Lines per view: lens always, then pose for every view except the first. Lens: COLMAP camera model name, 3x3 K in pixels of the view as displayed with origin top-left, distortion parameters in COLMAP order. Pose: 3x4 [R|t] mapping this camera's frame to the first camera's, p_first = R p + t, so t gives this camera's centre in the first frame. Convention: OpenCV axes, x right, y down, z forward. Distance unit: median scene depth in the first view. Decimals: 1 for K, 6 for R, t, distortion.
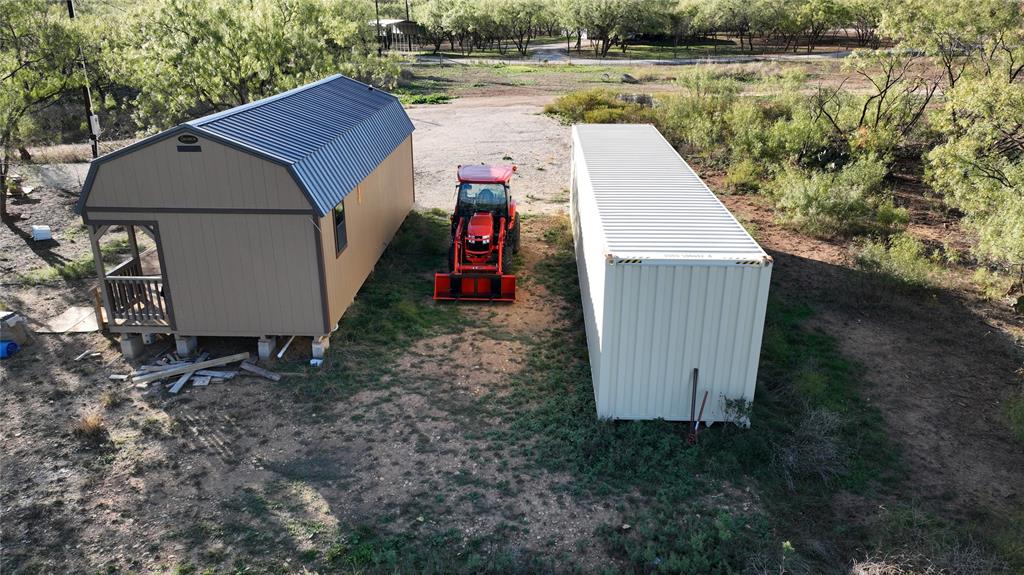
lens RADIAL K [[718.2, 0, 514.6], [0, 718.2, 285.4], [0, 0, 1]] dist [0.007079, 0.004723]
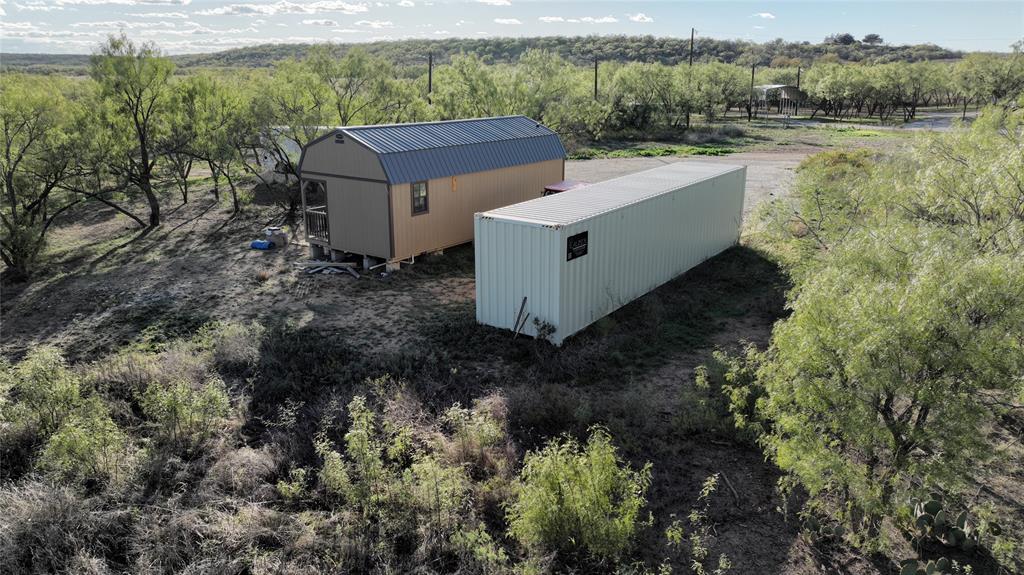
lens RADIAL K [[718.2, 0, 513.4], [0, 718.2, 284.1], [0, 0, 1]] dist [0.007079, 0.004723]
pose [[0.829099, 0.155747, -0.536971, 0.796540], [-0.201586, 0.979091, -0.027272, 0.104565], [0.521496, 0.130858, 0.843160, -0.220409]]
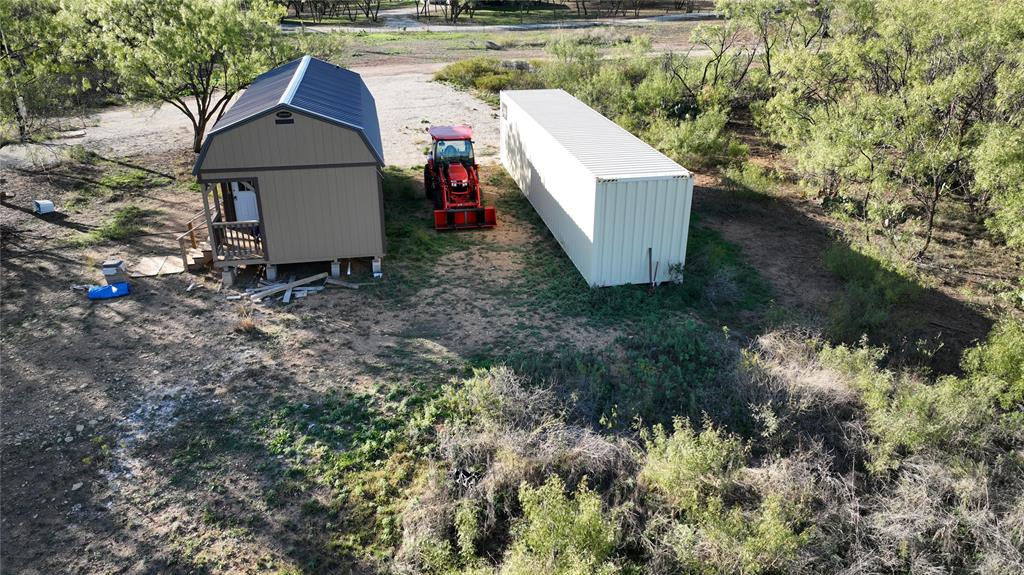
lens RADIAL K [[718.2, 0, 513.9], [0, 718.2, 287.4], [0, 0, 1]] dist [0.007079, 0.004723]
pose [[0.972895, -0.093055, 0.211697, -0.290691], [0.081902, 0.994780, 0.060875, 0.062661], [-0.216257, -0.041886, 0.975438, -0.362402]]
